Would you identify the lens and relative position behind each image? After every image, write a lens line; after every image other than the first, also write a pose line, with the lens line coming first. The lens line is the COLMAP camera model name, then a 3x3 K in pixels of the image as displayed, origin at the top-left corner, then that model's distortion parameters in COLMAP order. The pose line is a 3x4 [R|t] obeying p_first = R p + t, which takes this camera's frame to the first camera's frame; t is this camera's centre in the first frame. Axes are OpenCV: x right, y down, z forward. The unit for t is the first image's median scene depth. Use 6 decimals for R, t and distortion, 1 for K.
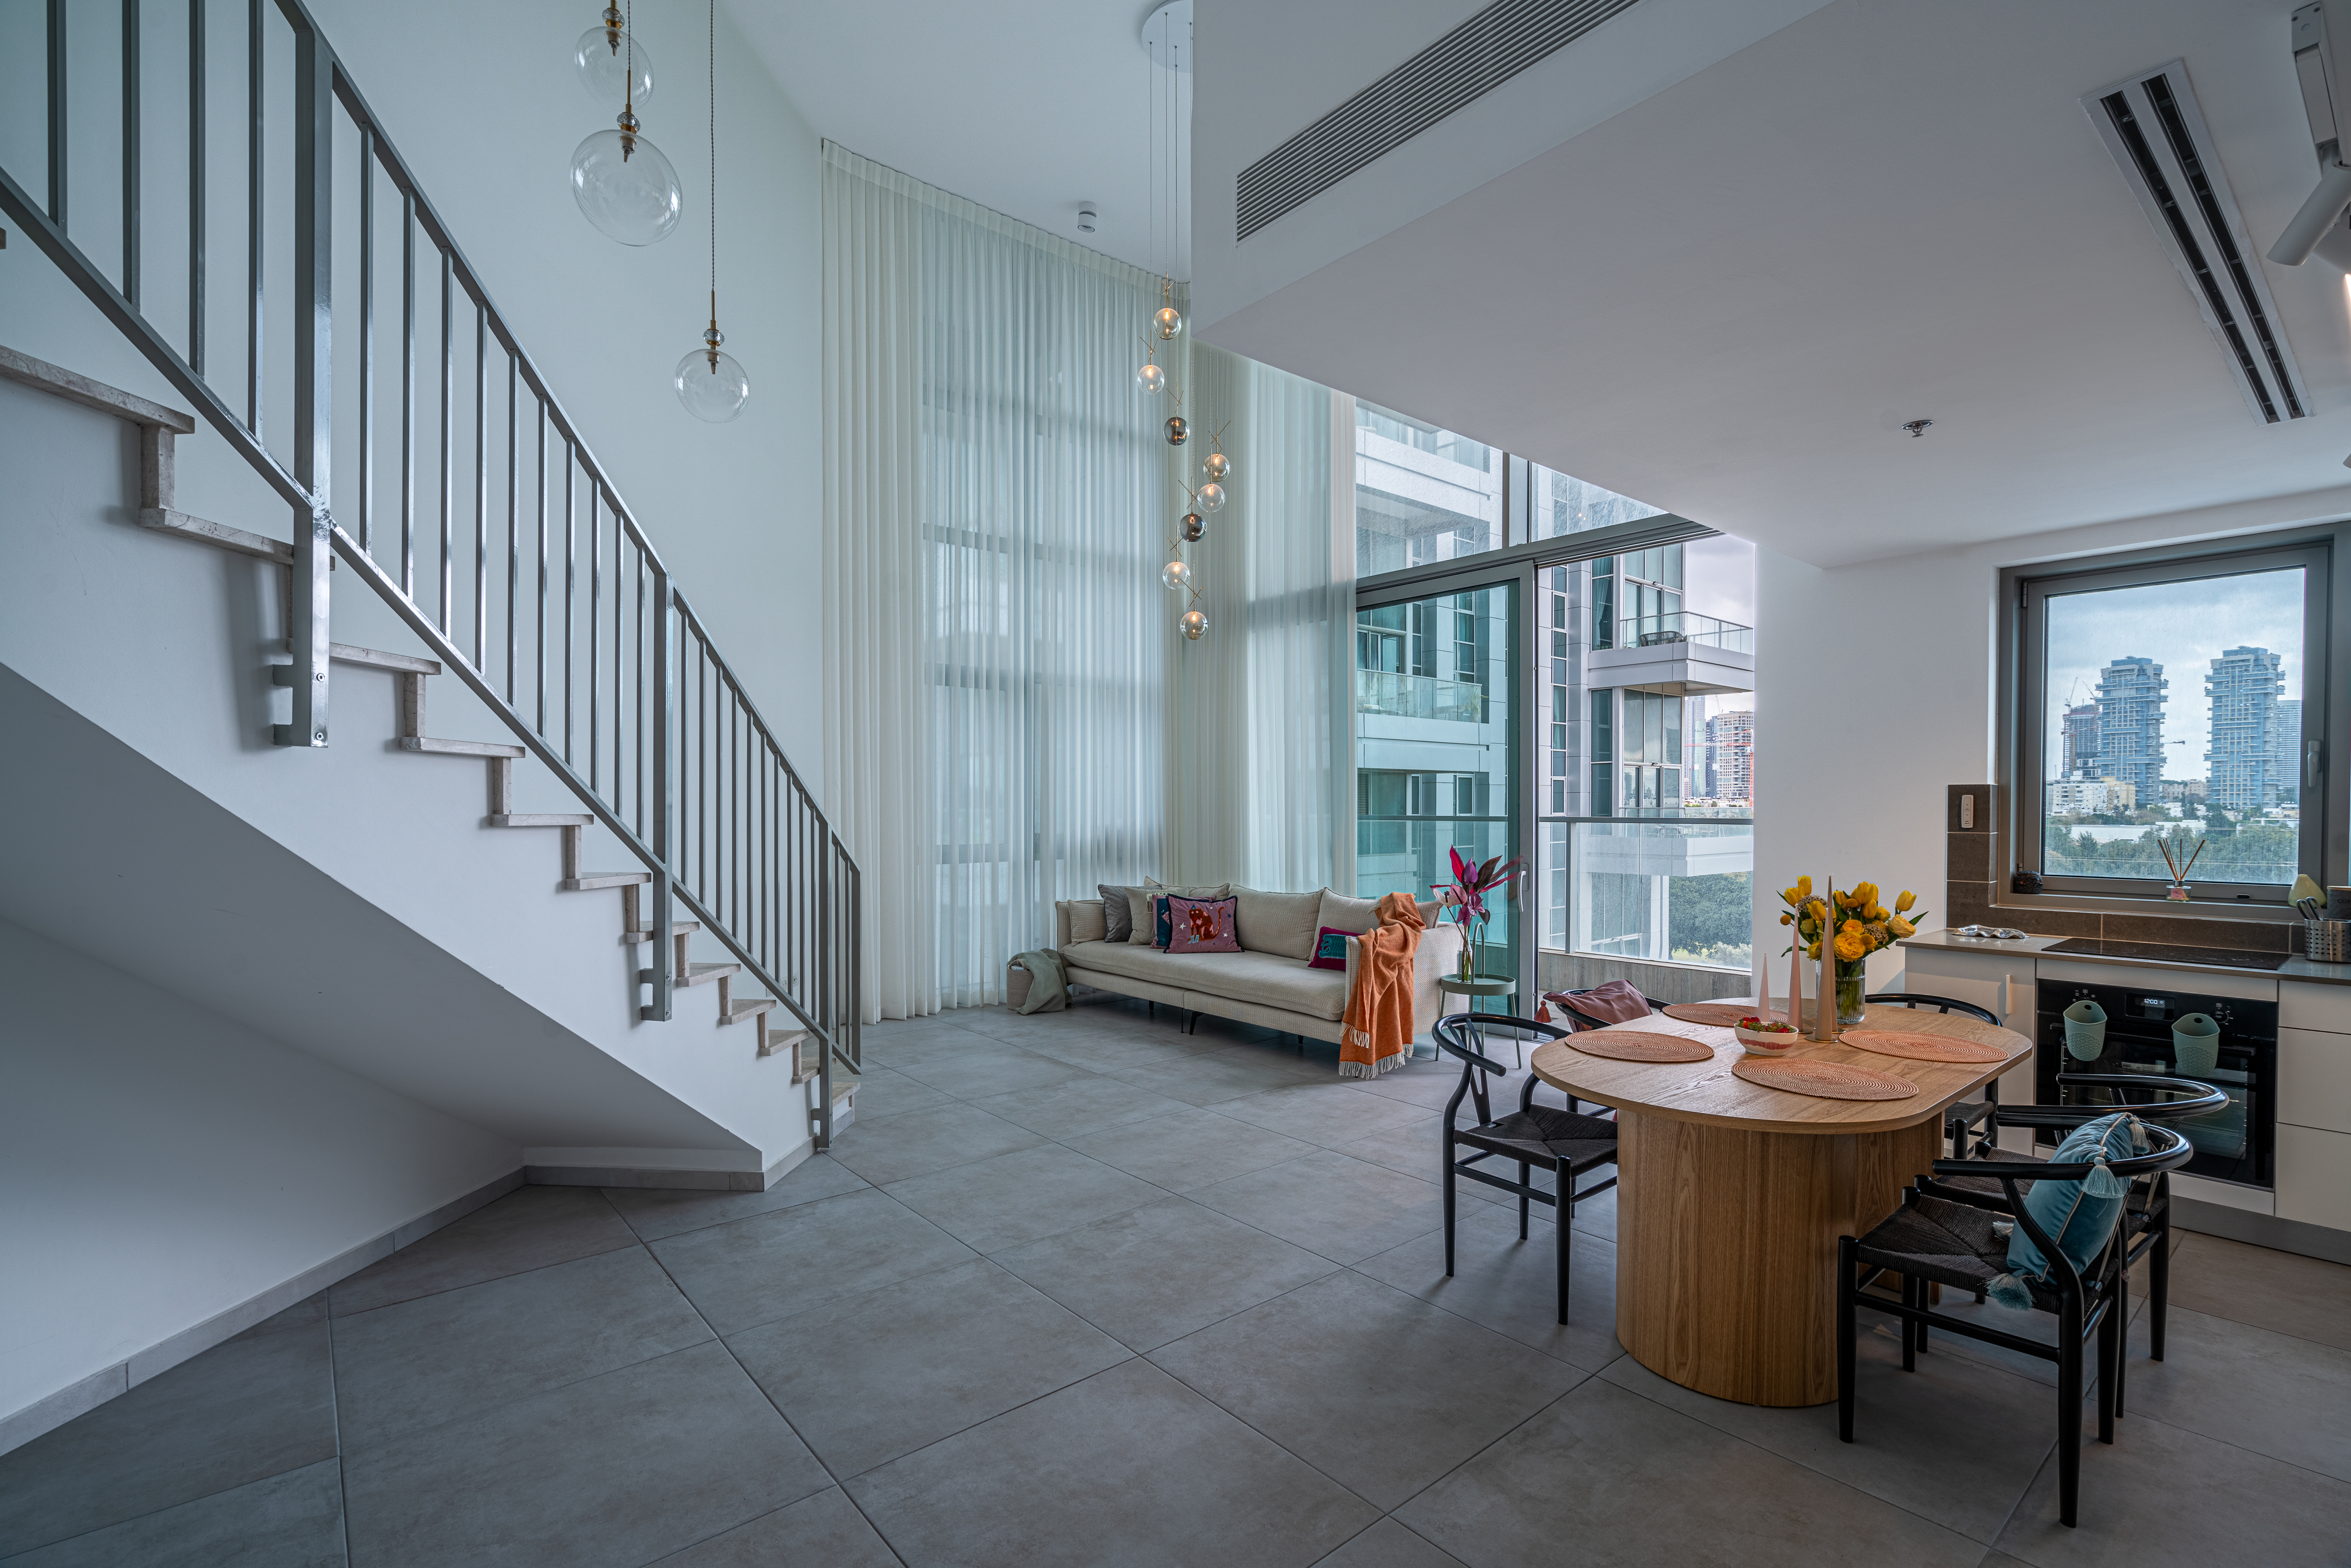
lens RADIAL K [[1061.7, 0, 1240.8], [0, 1061.7, 819.8], [0, 0, 1]] dist [-0.001180, -0.000372]
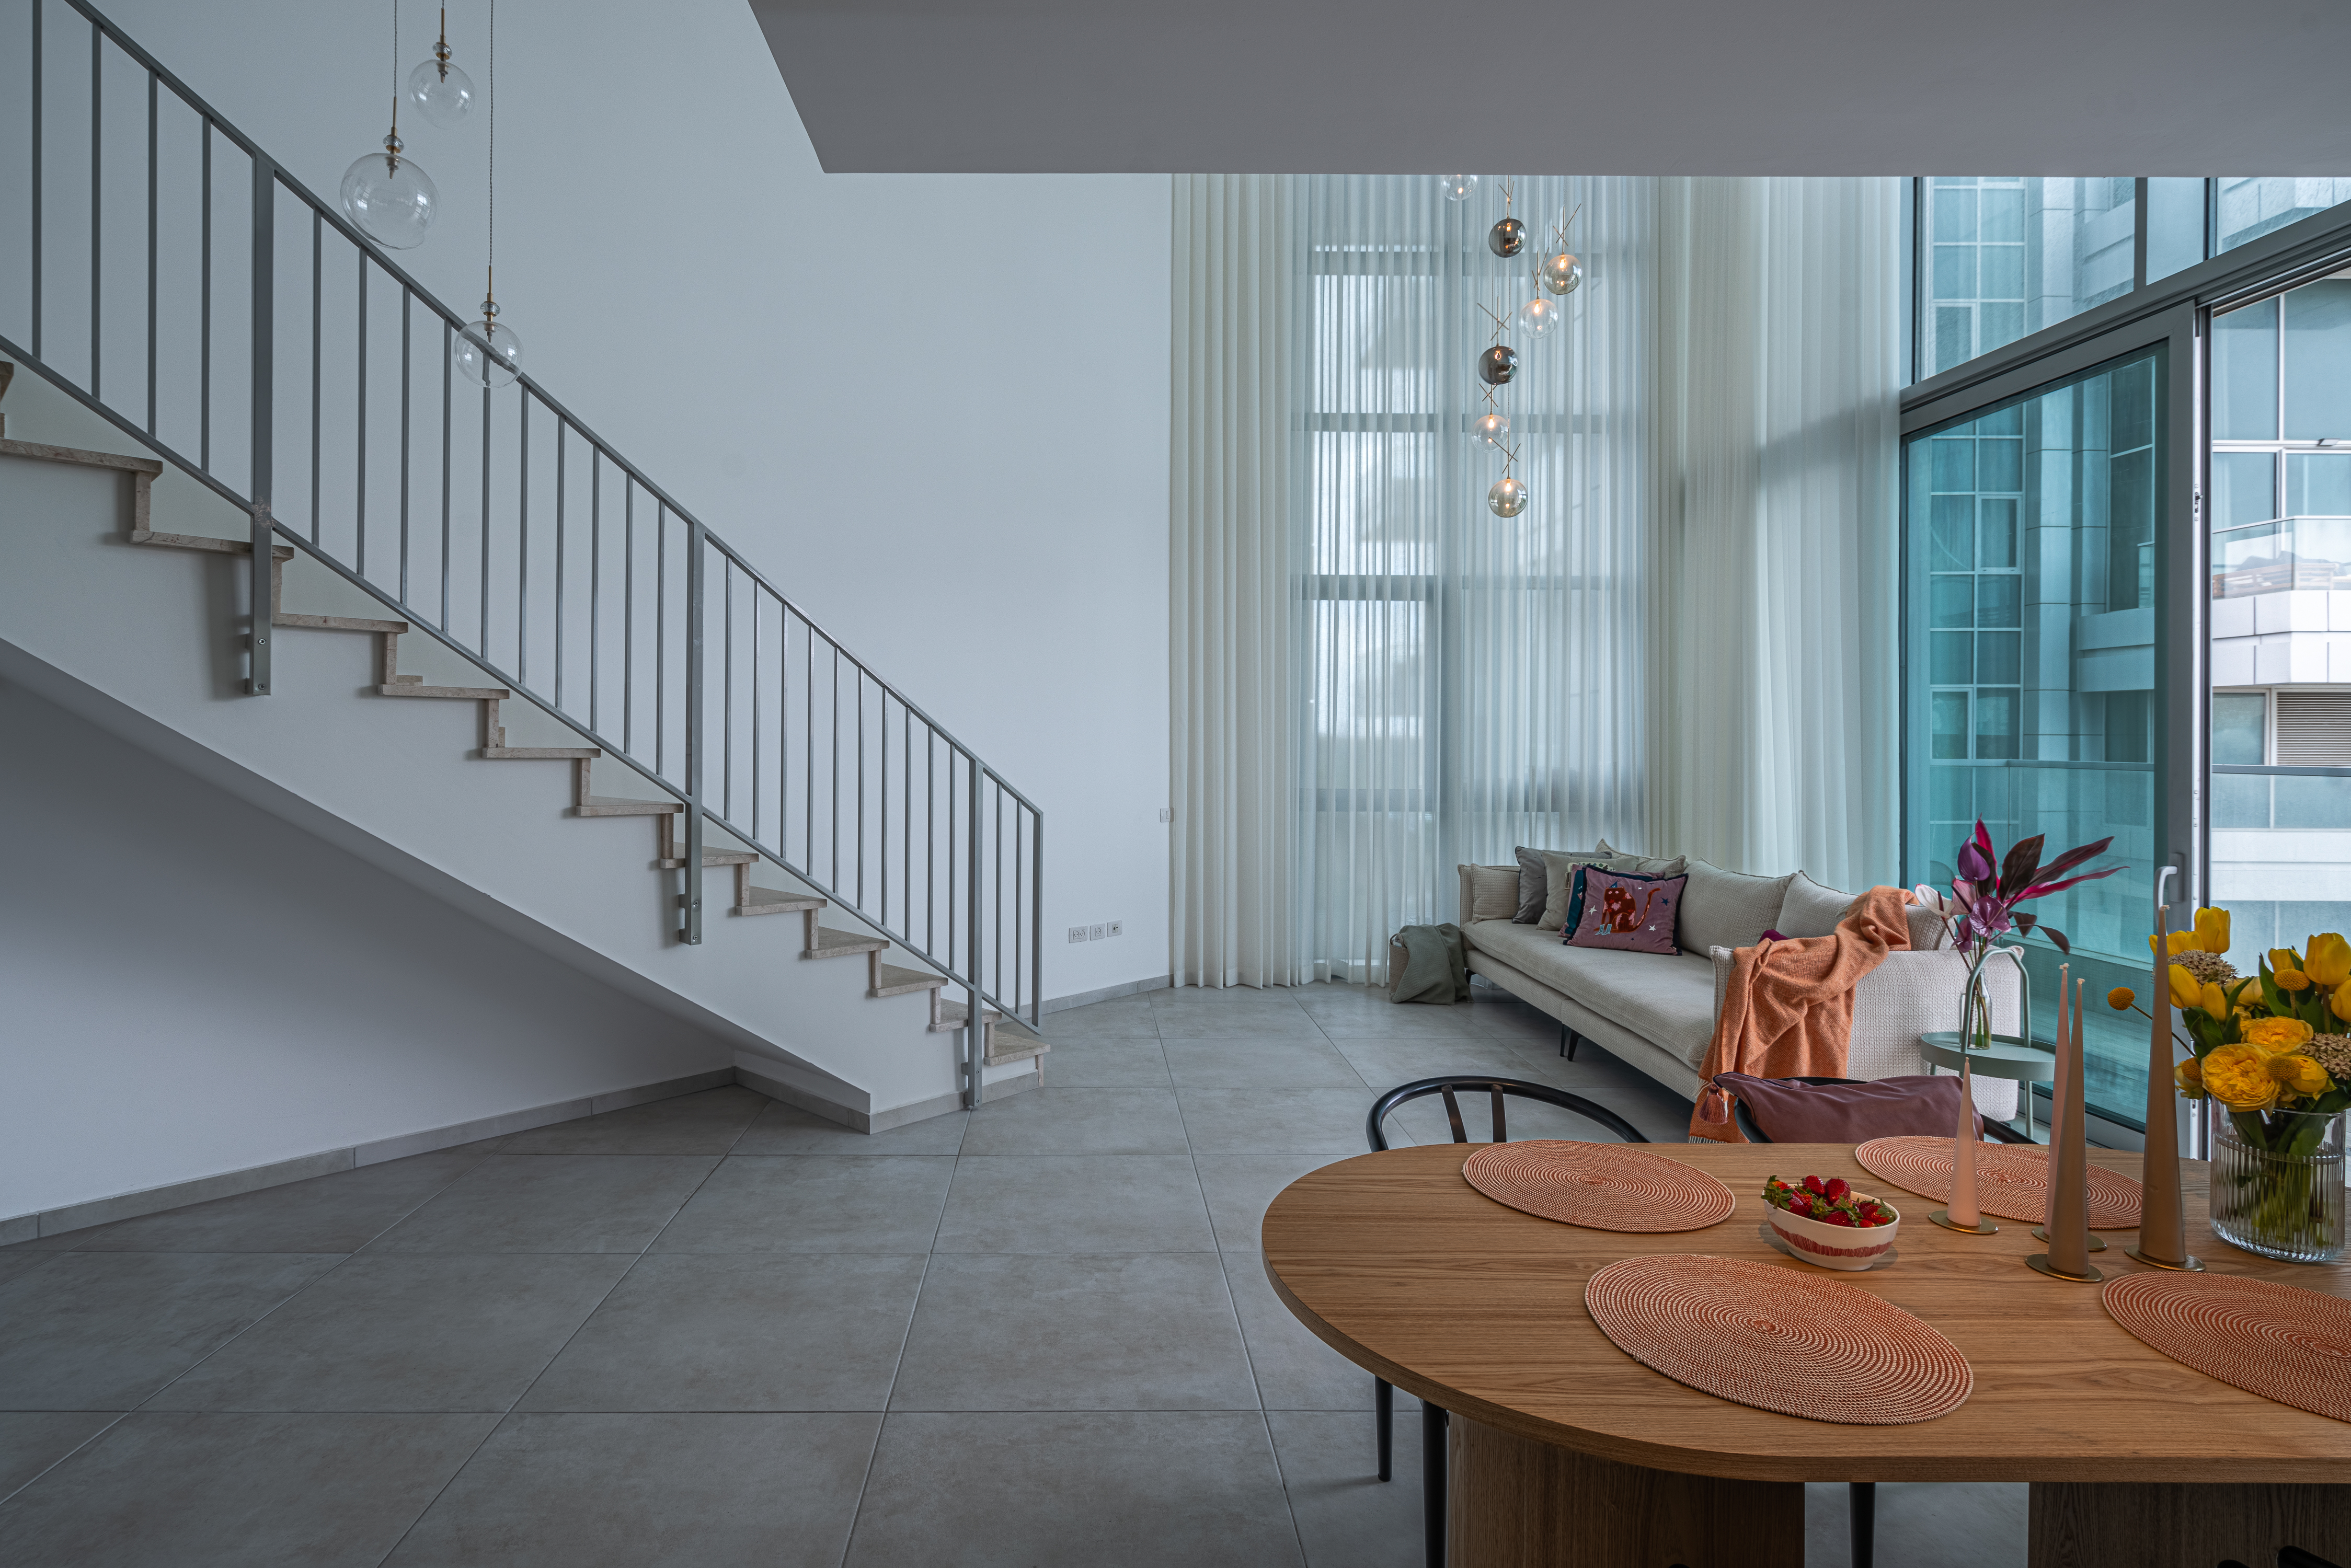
lens RADIAL K [[1268.3, 0, 1172.5], [0, 1268.3, 733.9], [0, 0, 1]] dist [-0.004680, 0.000233]
pose [[0.761788, 0.002528, -0.647821, 0.482867], [-0.014190, 0.999818, -0.012785, -0.007904], [0.647671, 0.018932, 0.761685, 0.262453]]
